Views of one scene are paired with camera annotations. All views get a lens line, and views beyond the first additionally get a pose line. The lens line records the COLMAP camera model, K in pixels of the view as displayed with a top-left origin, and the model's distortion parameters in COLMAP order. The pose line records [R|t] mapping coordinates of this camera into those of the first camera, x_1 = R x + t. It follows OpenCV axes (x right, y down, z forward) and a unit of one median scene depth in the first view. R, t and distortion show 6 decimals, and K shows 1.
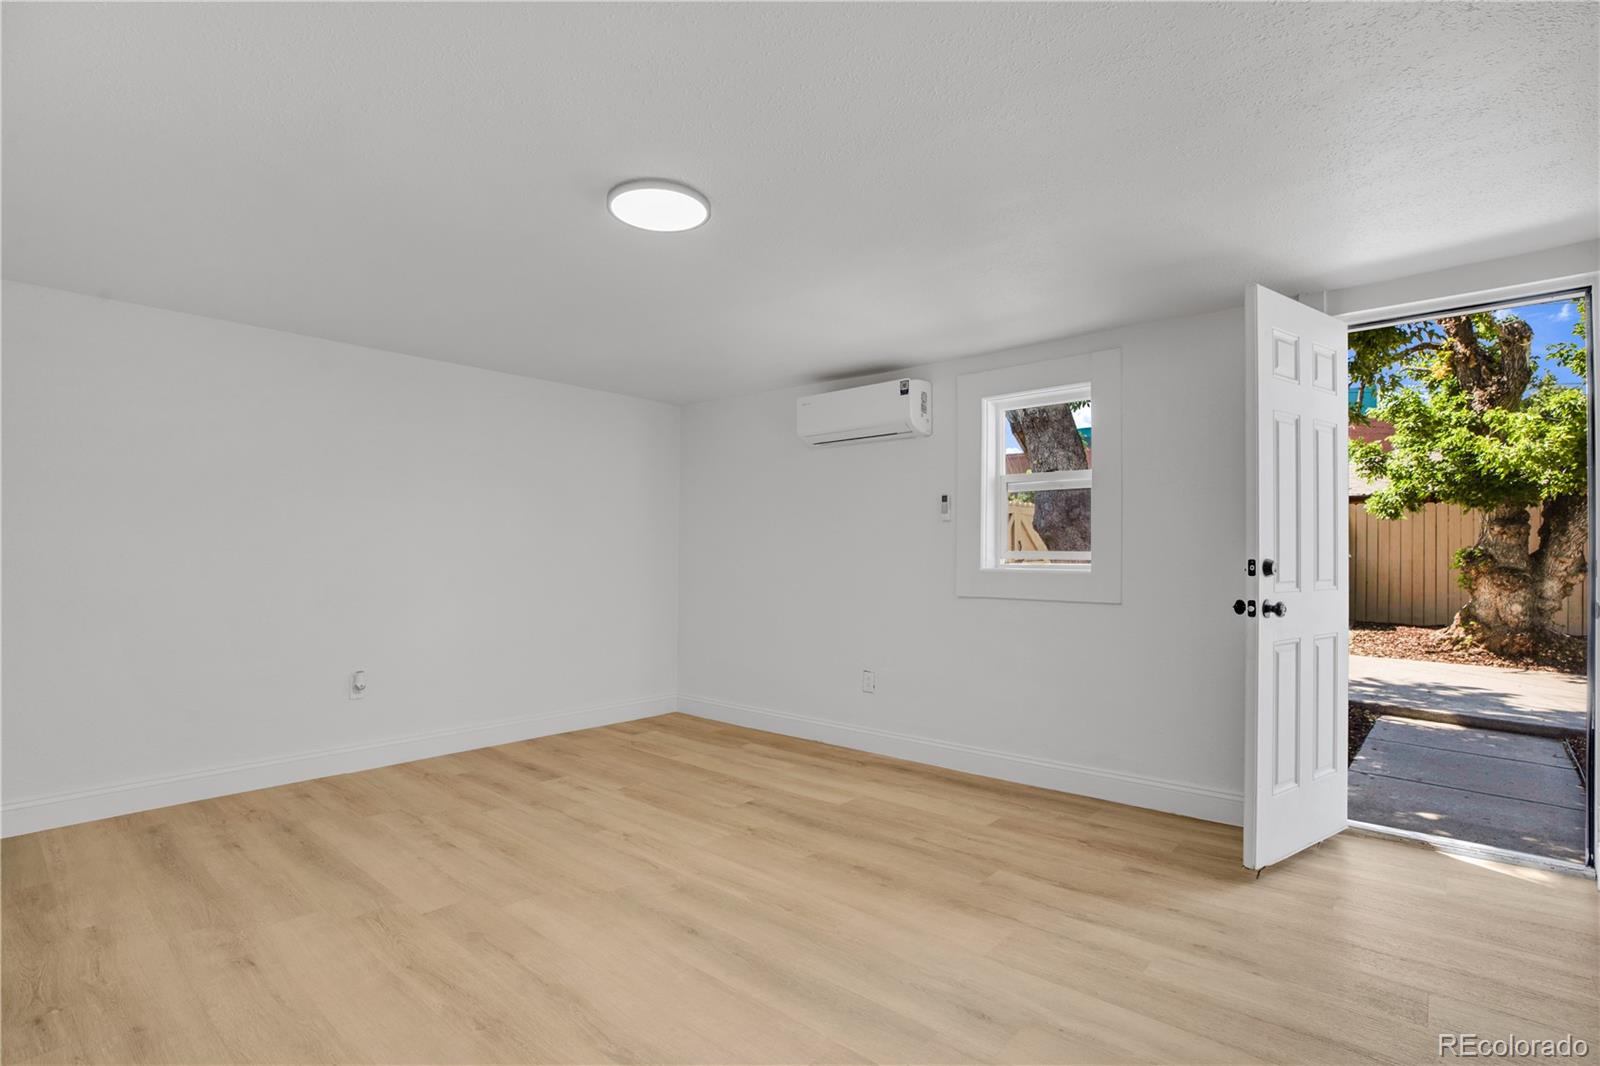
lens RADIAL K [[784.4, 0, 814.9], [0, 784.4, 544.4], [0, 0, 1]] dist [-0.035455, 0.004873]
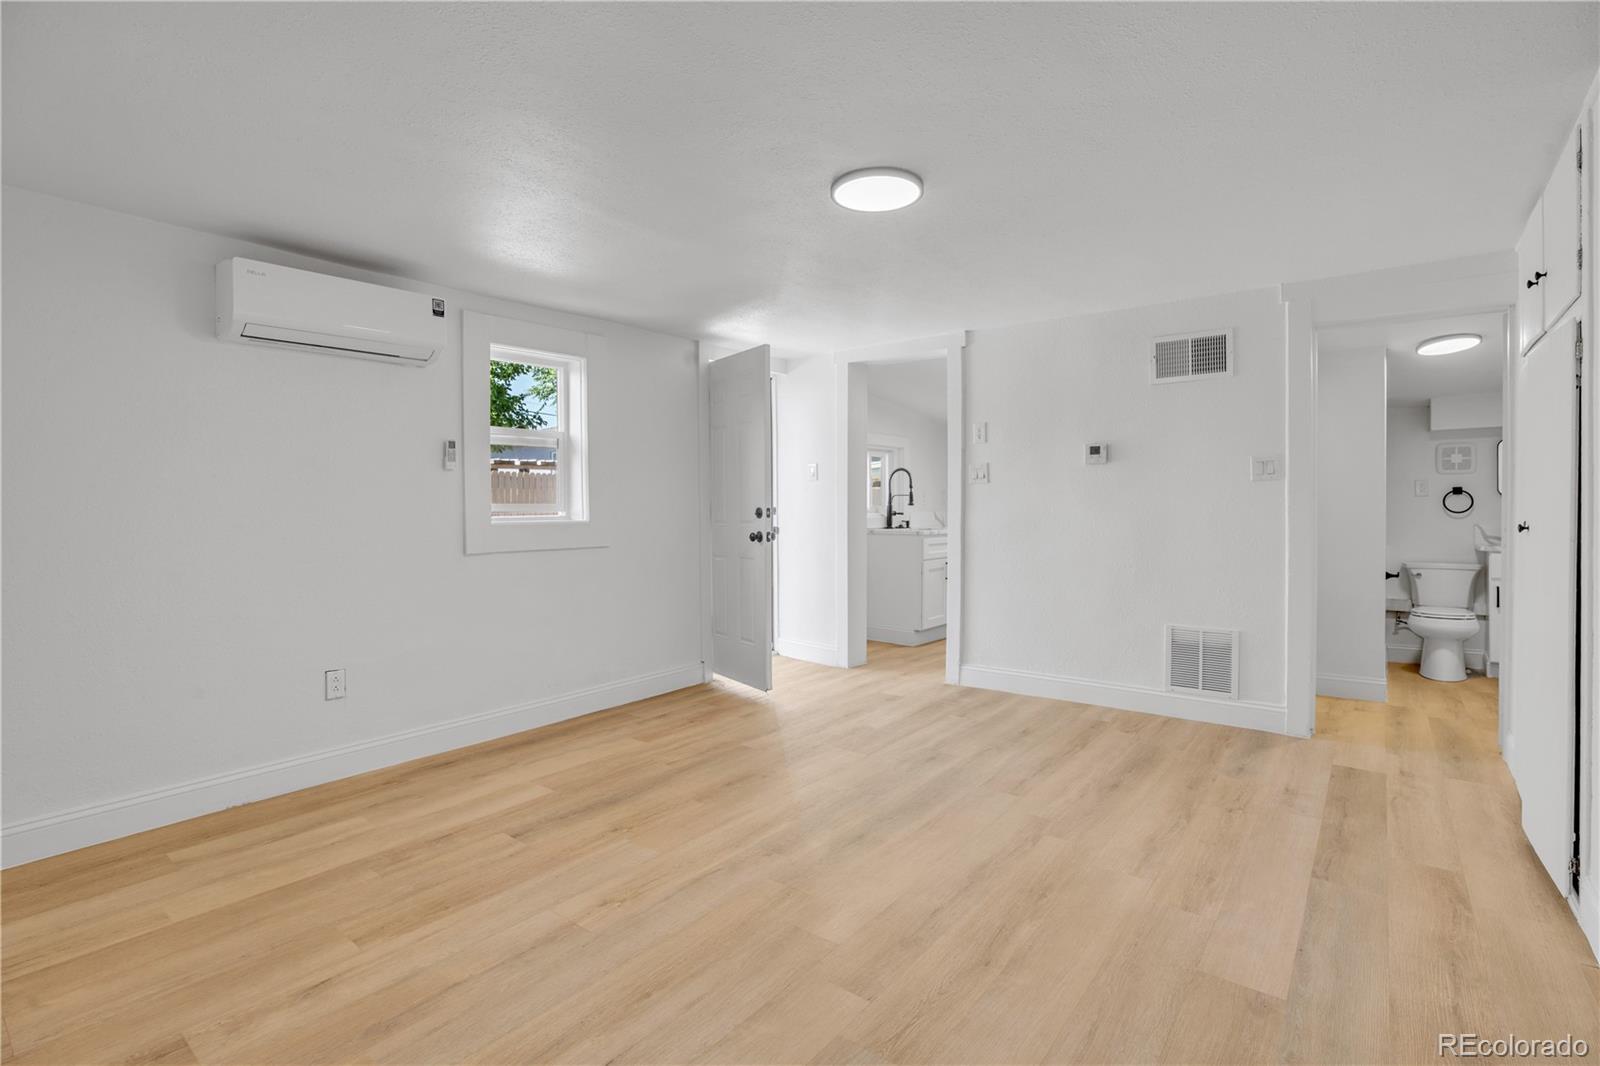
lens RADIAL K [[784.4, 0, 803.7], [0, 784.4, 519.9], [0, 0, 1]] dist [-0.035455, 0.004873]
pose [[-0.077981, -0.021907, 0.996714, -0.846385], [-0.005046, 0.999754, 0.021579, 0.005379], [-0.996942, -0.003346, -0.078072, 0.774942]]
